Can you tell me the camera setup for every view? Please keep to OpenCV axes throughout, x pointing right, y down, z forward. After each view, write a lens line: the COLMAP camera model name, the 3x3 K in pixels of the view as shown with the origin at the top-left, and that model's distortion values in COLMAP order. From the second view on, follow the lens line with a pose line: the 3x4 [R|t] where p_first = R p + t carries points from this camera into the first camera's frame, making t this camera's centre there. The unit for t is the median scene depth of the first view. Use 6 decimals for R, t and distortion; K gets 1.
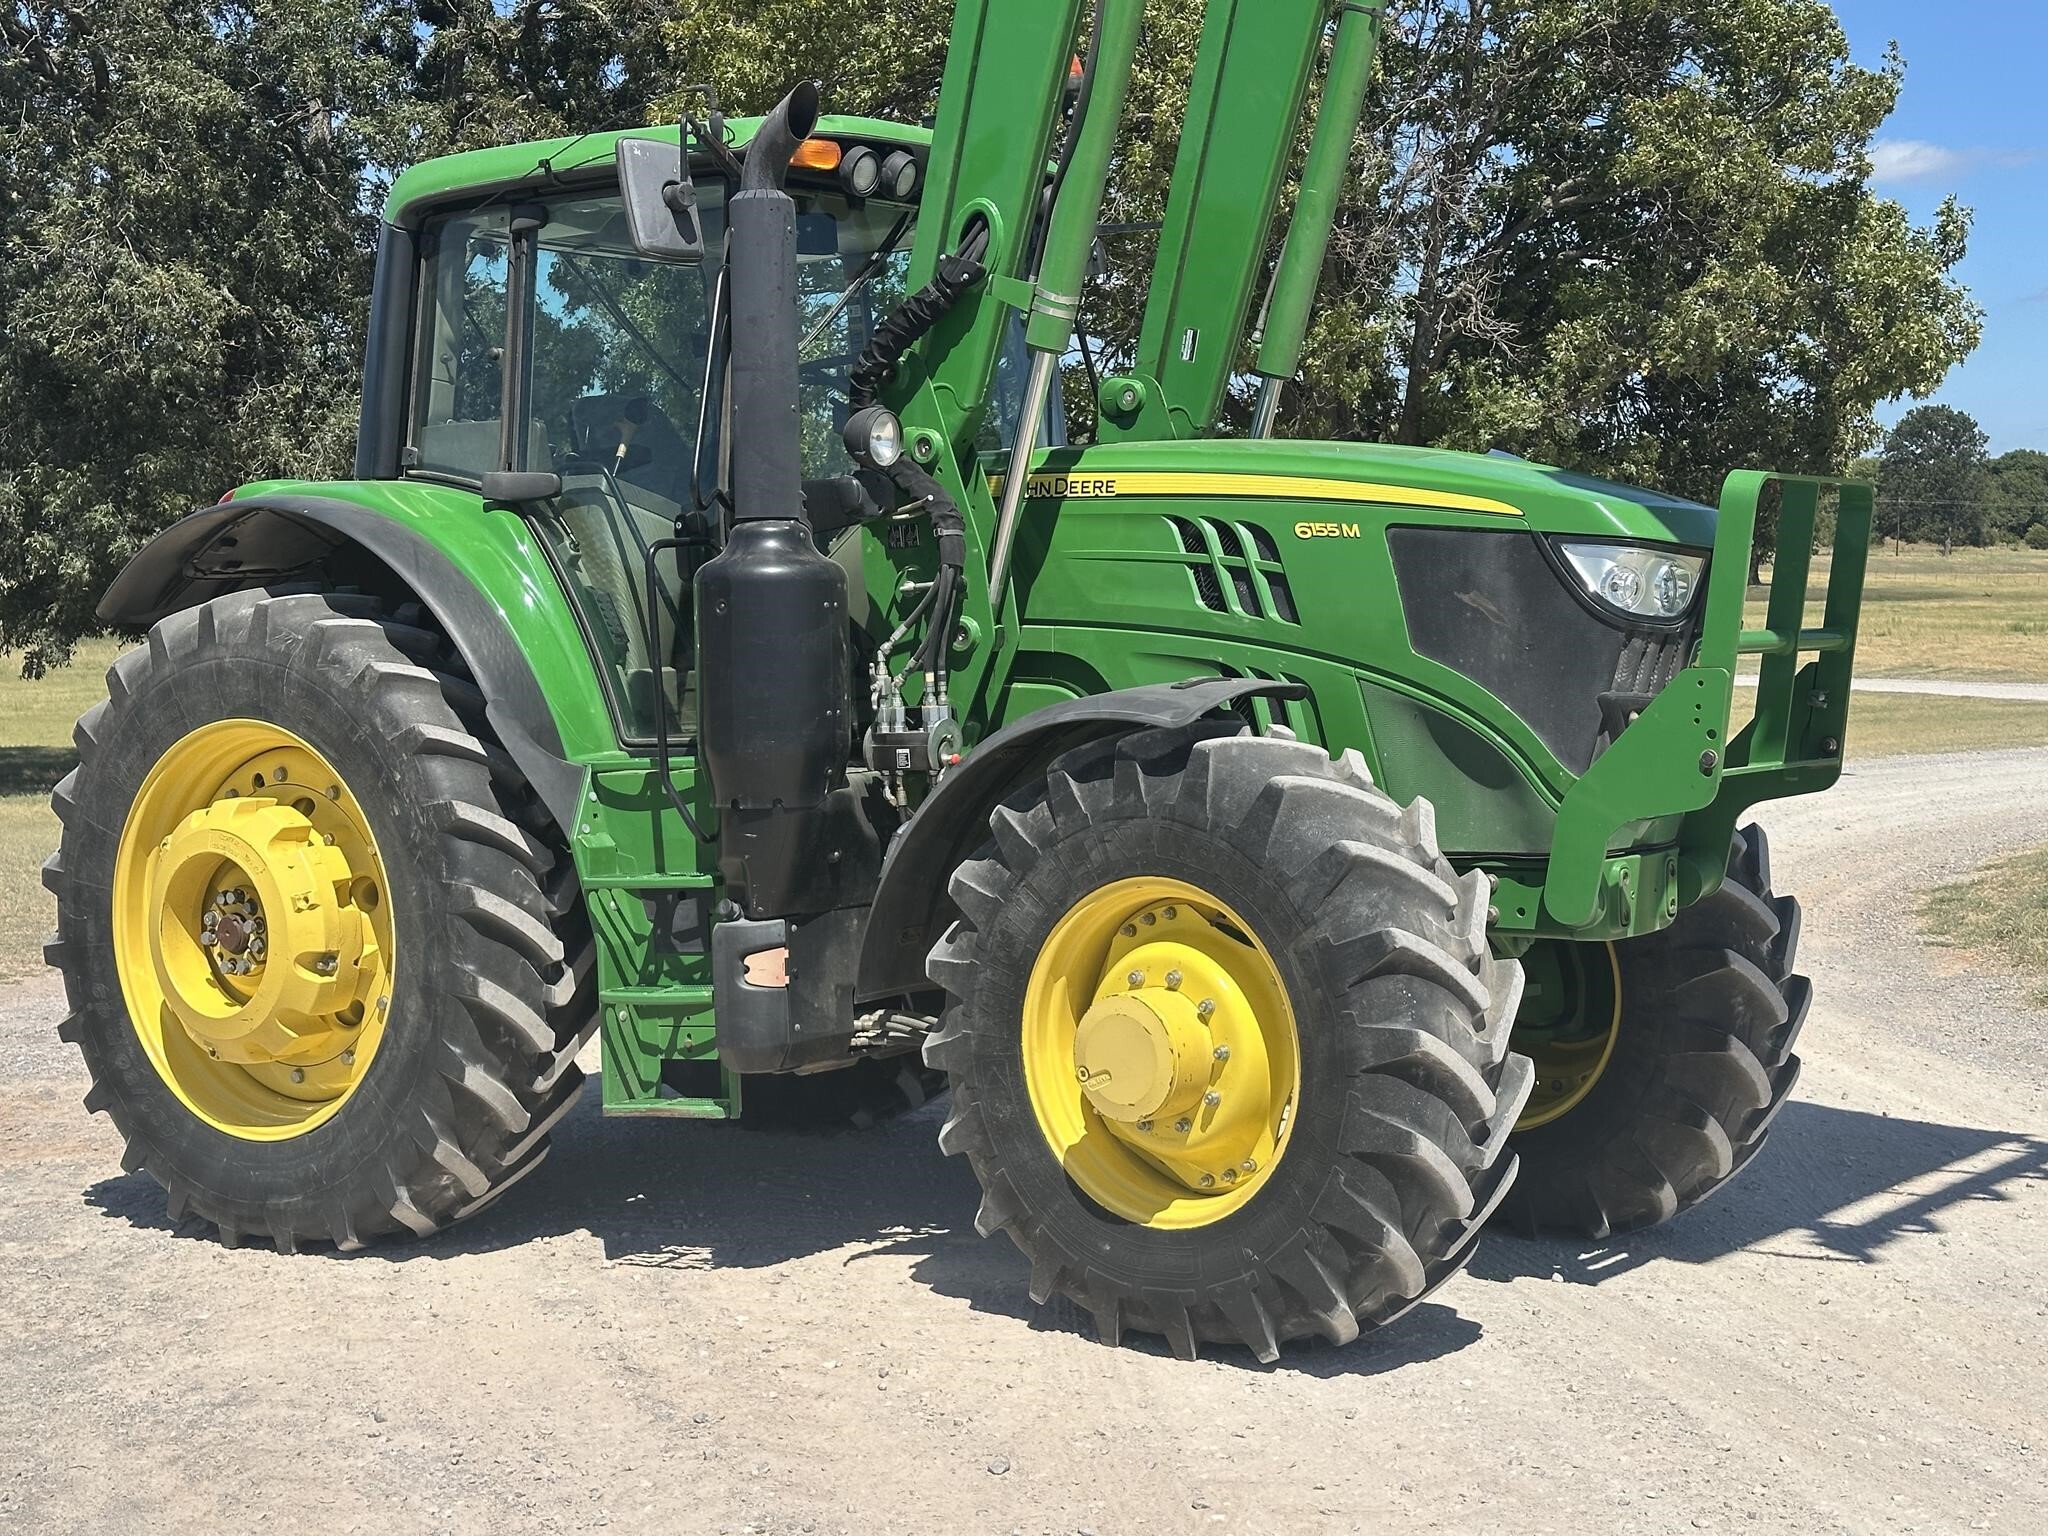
lens RADIAL K [[2849.9, 0, 1019.2], [0, 2849.9, 794.5], [0, 0, 1]] dist [0.142985, -0.035315]
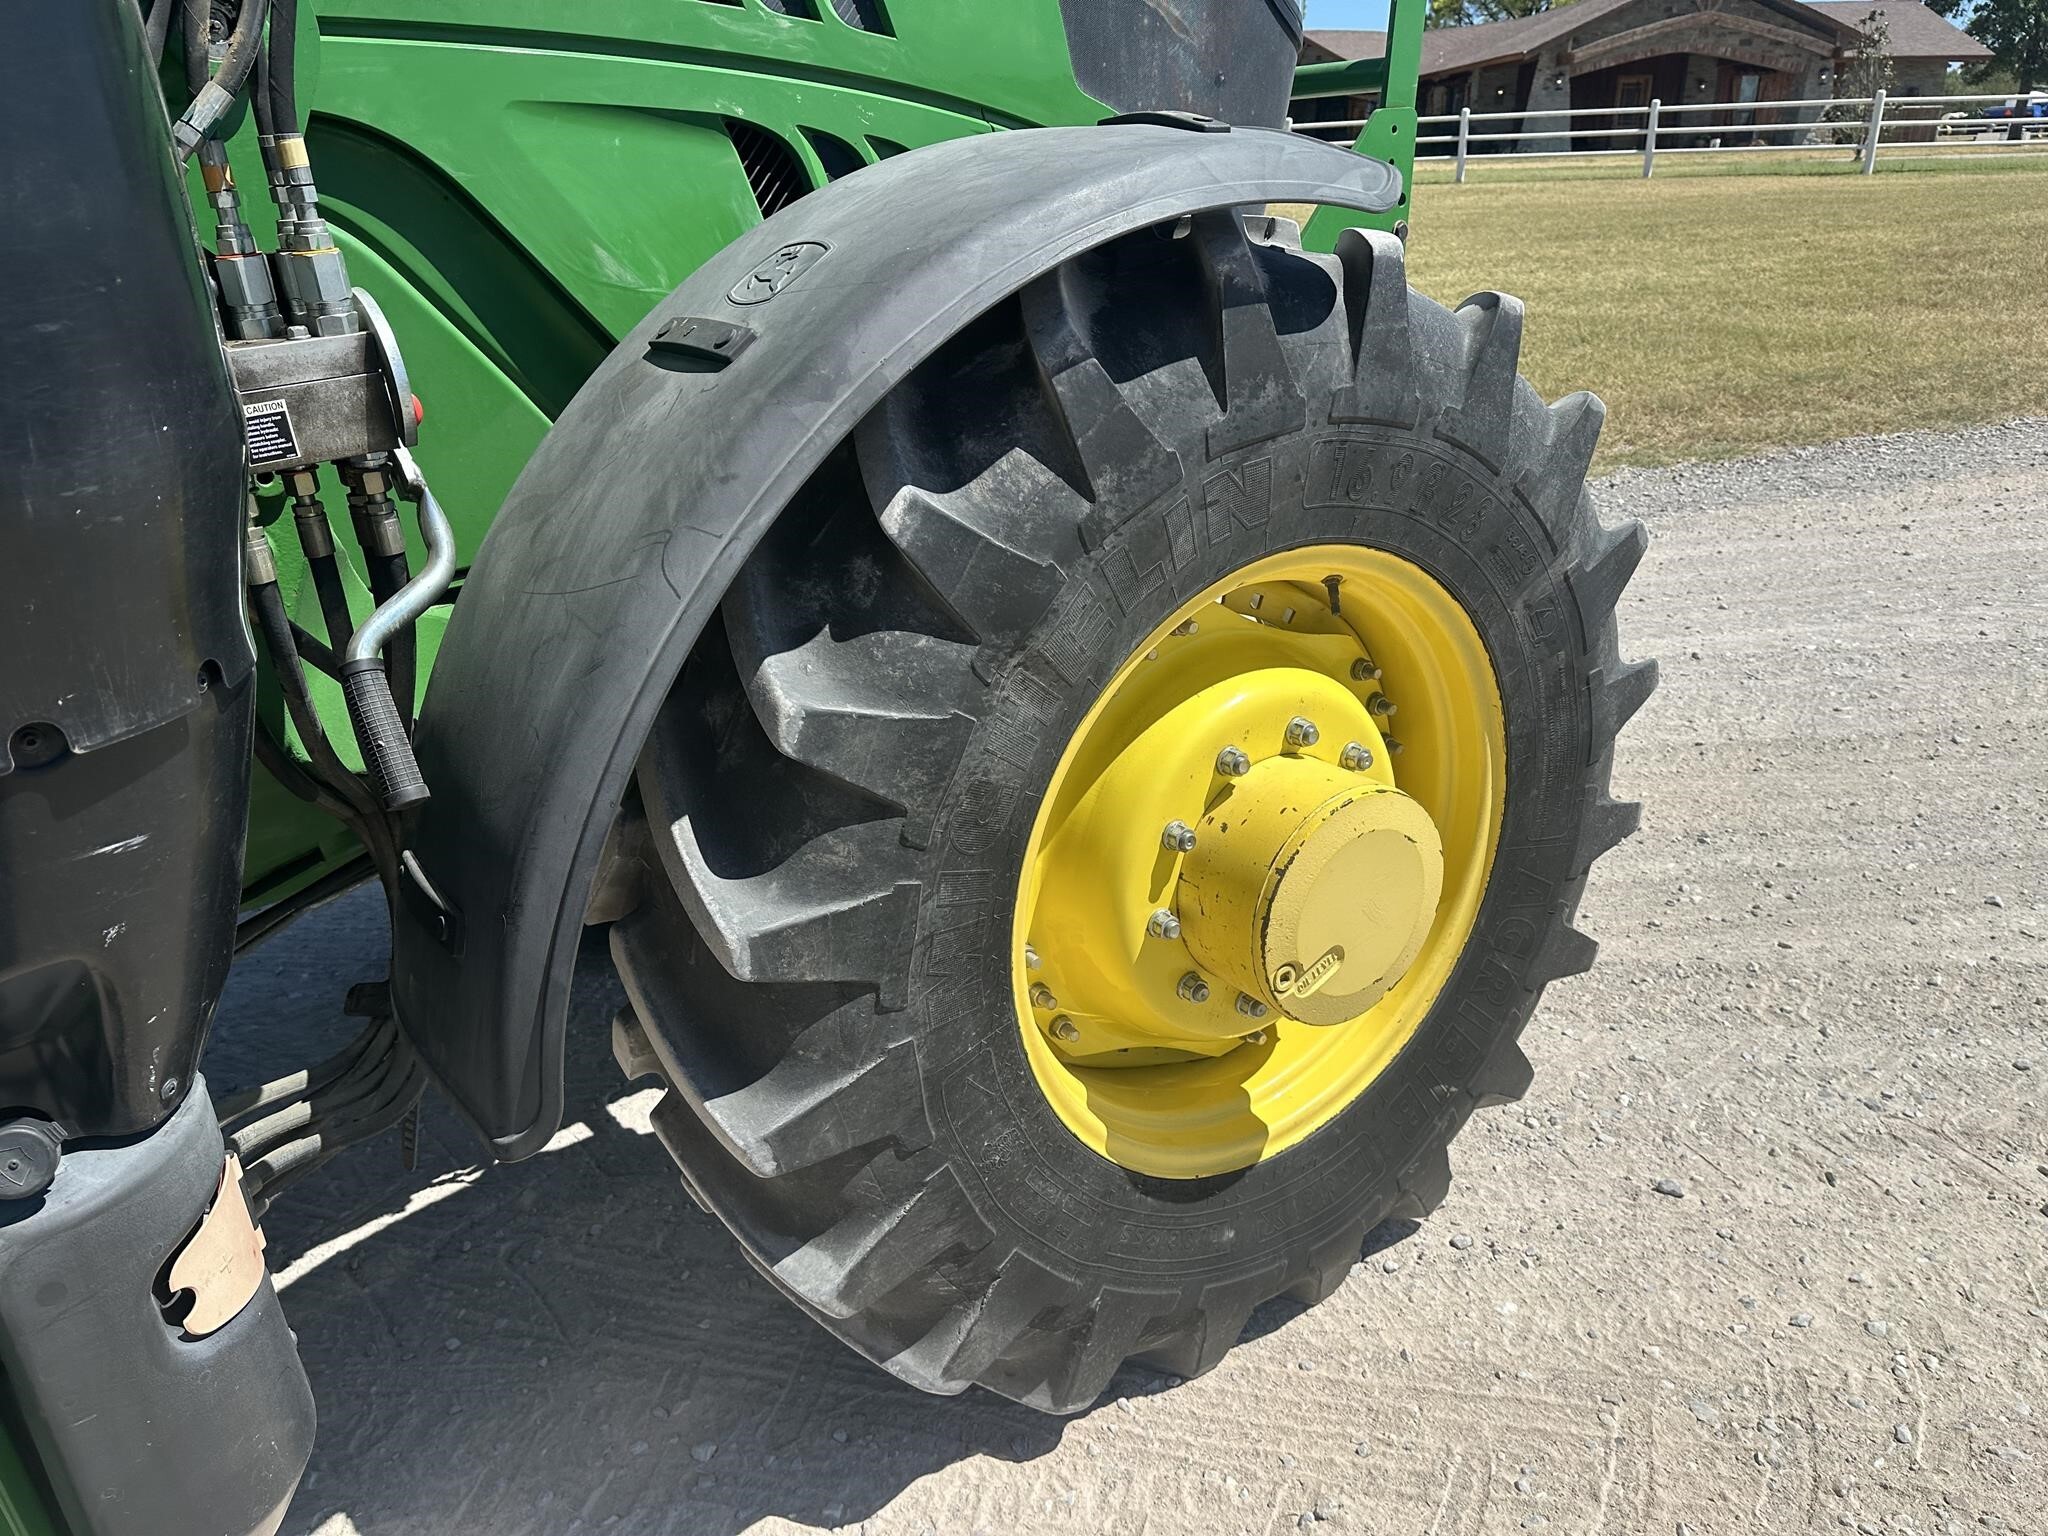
lens RADIAL K [[1444.9, 0, 1036.0], [0, 1444.9, 799.7], [0, 0, 1]] dist [0.085882, -0.092390]
pose [[0.252288, -0.386047, 0.887310, -0.184298], [0.113557, 0.922447, 0.369047, -0.026228], [-0.960966, 0.007654, 0.276561, 0.894100]]
